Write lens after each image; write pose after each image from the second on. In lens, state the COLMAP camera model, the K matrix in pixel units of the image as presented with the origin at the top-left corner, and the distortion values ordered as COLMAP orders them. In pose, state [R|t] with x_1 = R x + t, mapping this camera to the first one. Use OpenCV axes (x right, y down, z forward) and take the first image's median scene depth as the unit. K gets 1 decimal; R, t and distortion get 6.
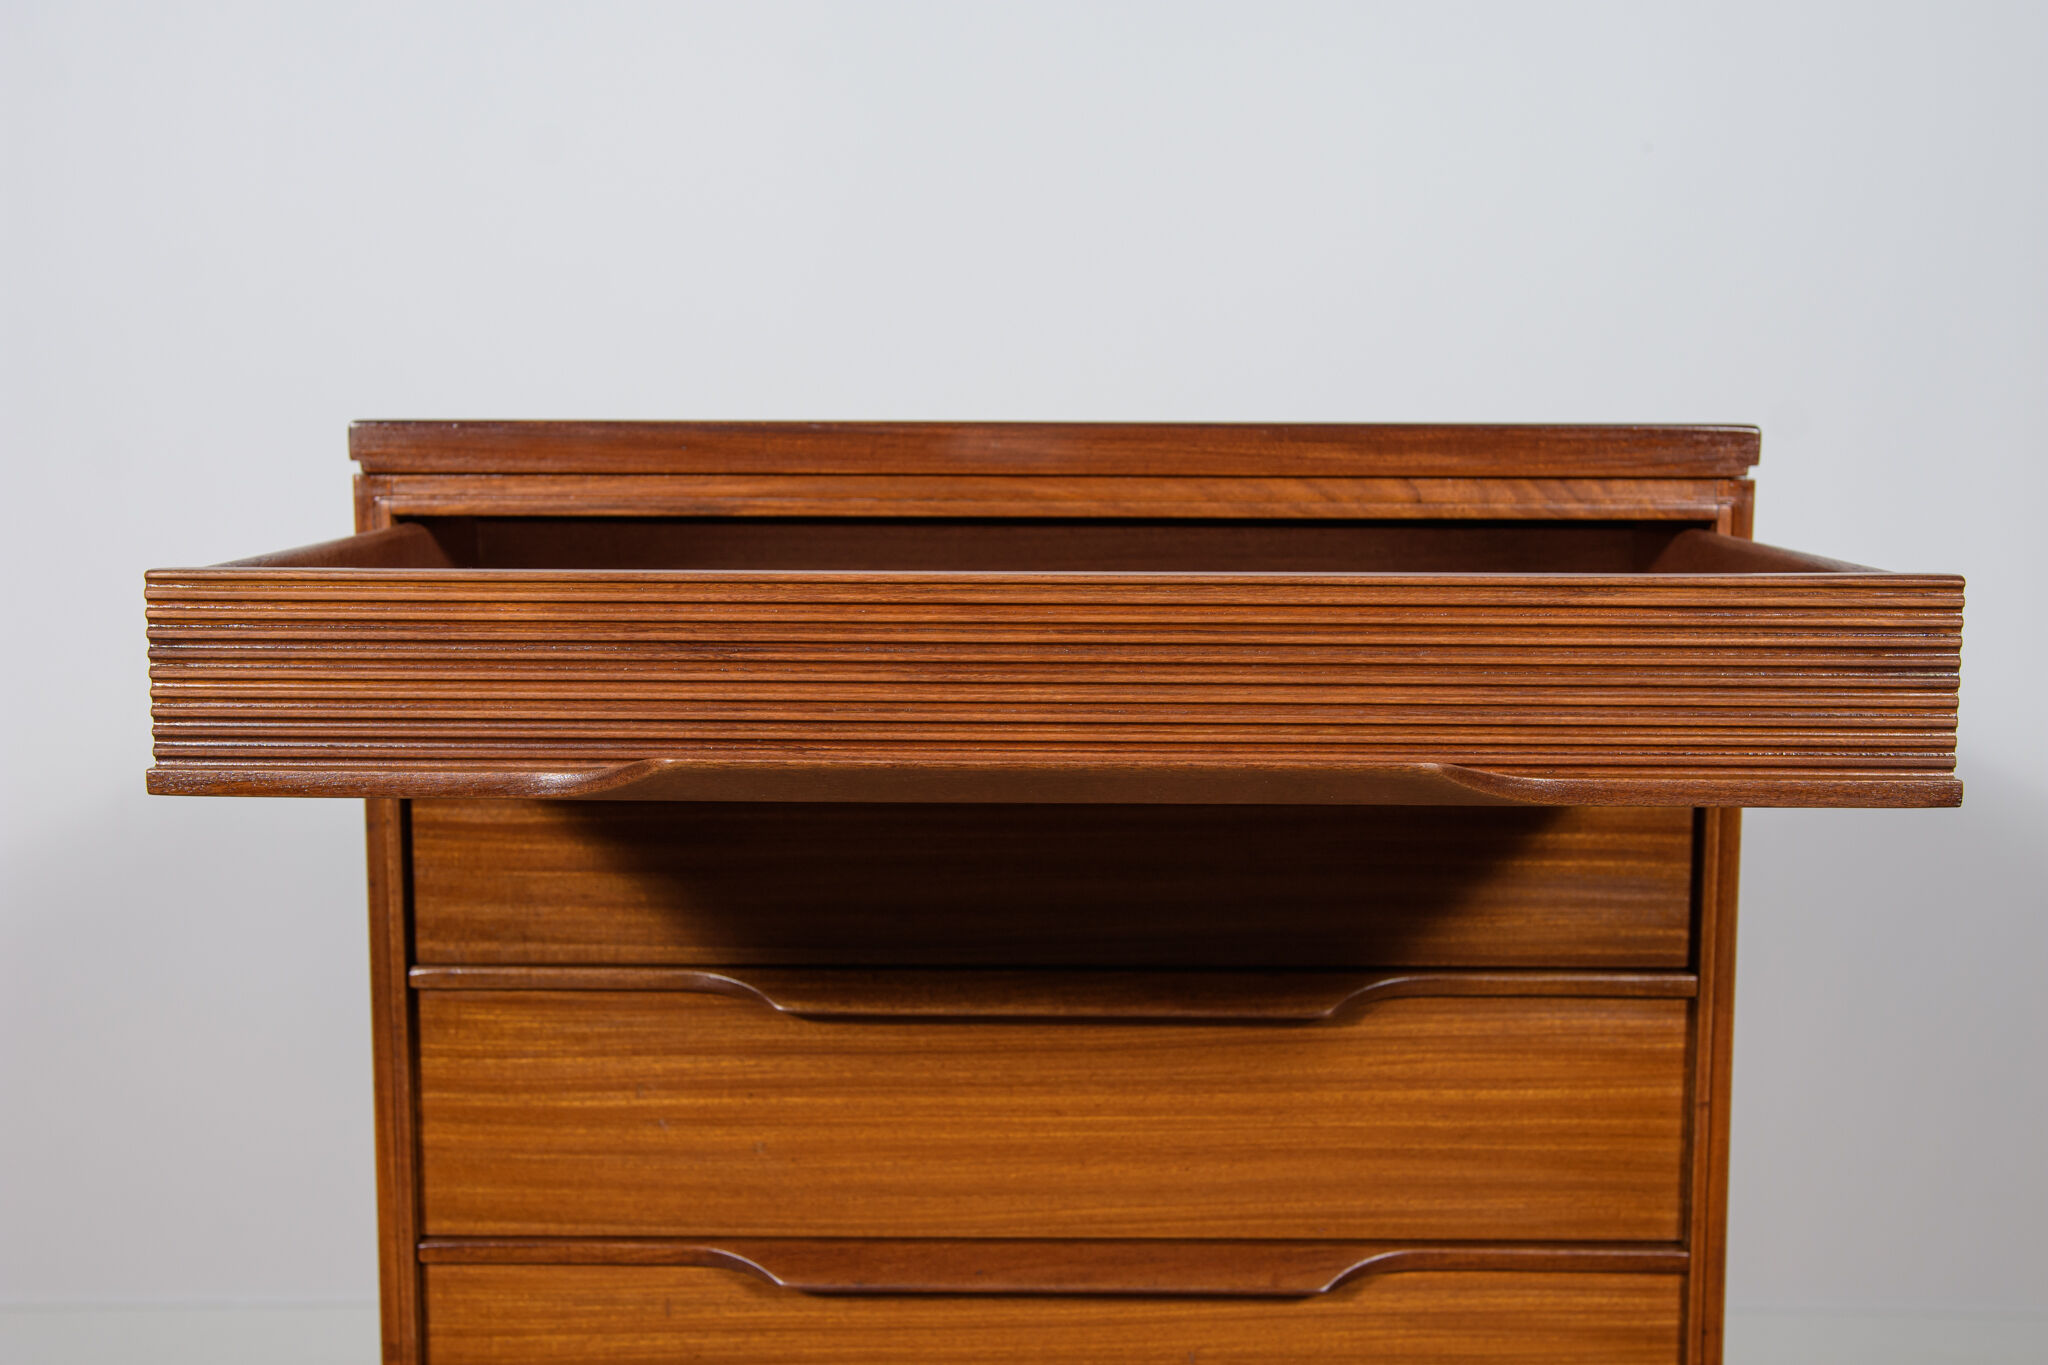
lens RADIAL K [[2113.8, 0, 1022.2], [0, 2113.8, 658.1], [0, 0, 1]] dist [0.021108, 0.000000]
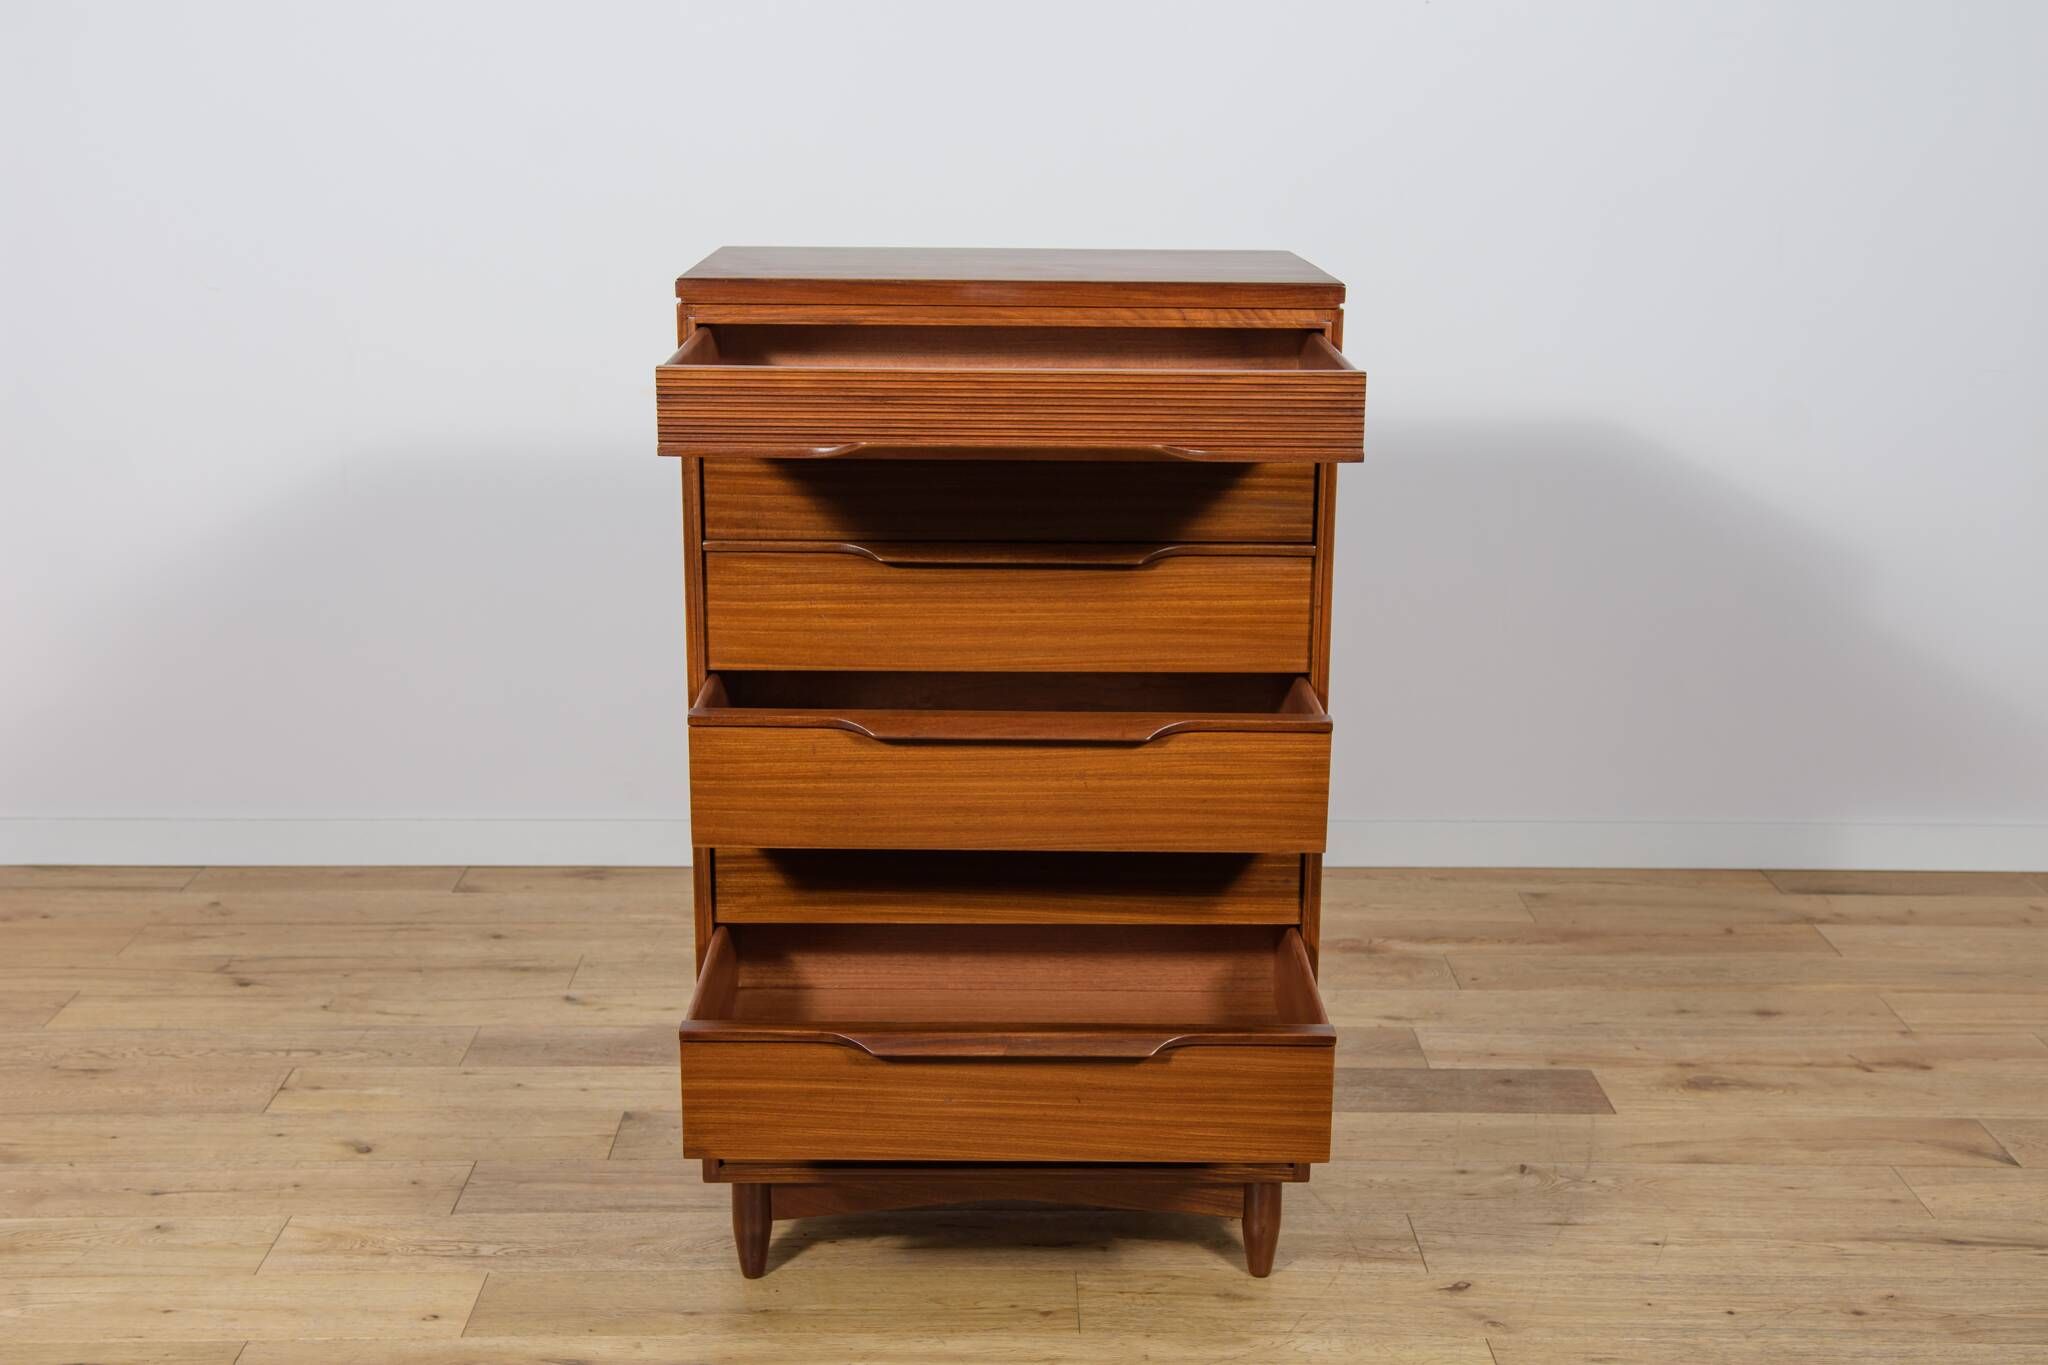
lens RADIAL K [[2949.7, 0, 1025.5], [0, 2949.7, 722.2], [0, 0, 1]] dist [0.191963, 0.000000]
pose [[0.999758, 0.000536, 0.022007, -0.034749], [-0.003732, 0.989359, 0.145446, -0.102879], [-0.021695, -0.145493, 0.989121, -1.925644]]
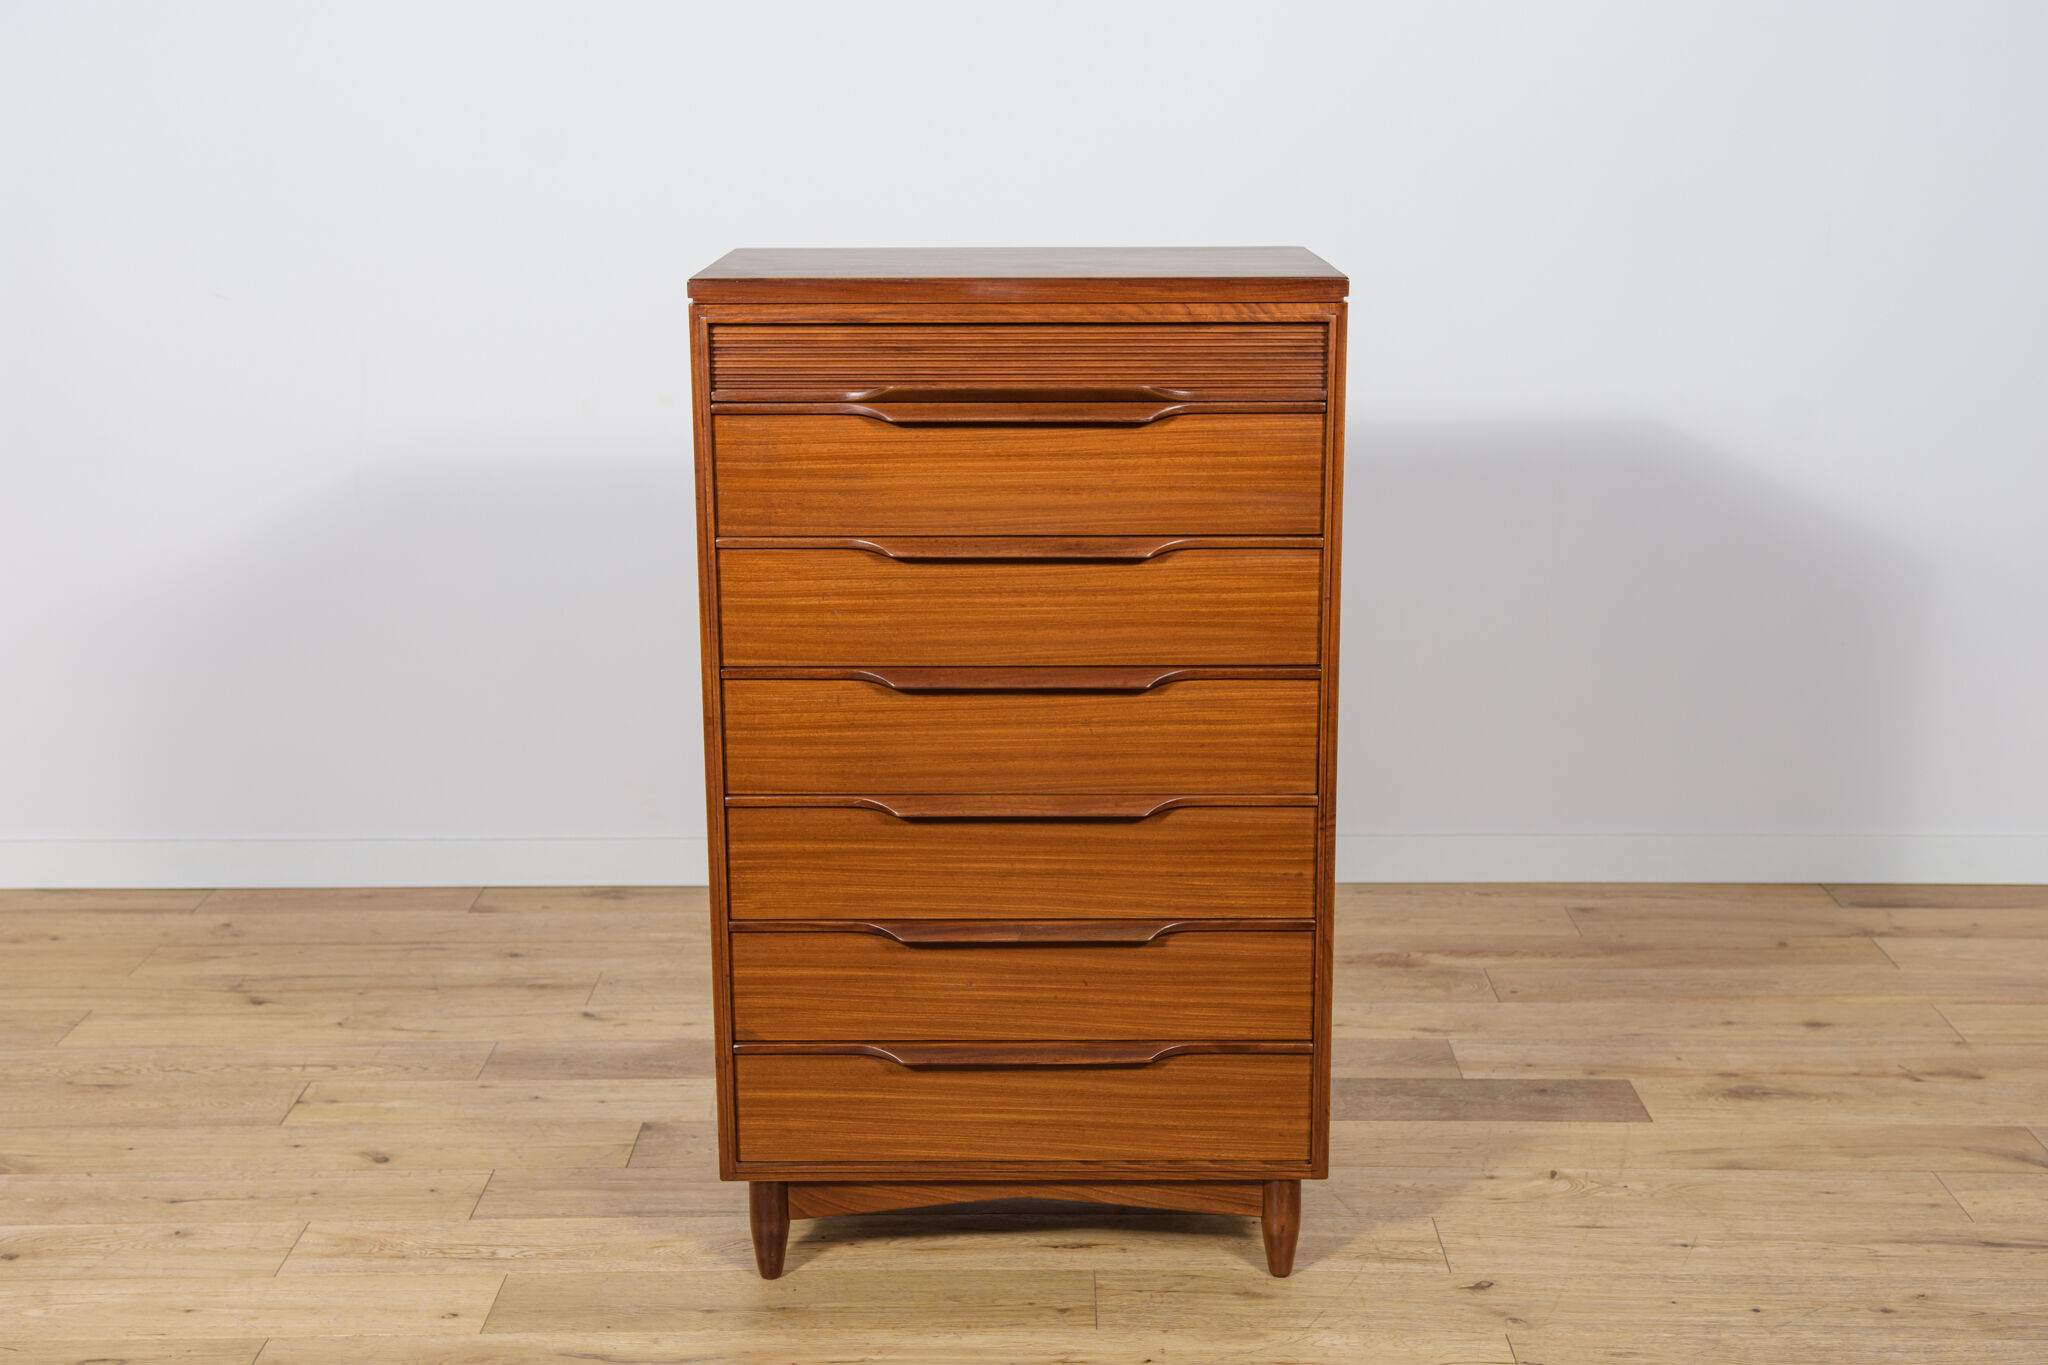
lens RADIAL K [[3312.1, 0, 1014.3], [0, 3312.1, 719.5], [0, 0, 1]] dist [0.269894, 0.000000]
pose [[0.999974, -0.005964, -0.004096, 0.021471], [0.006432, 0.992057, 0.125623, -0.089007], [0.003315, -0.125646, 0.992070, -2.317366]]
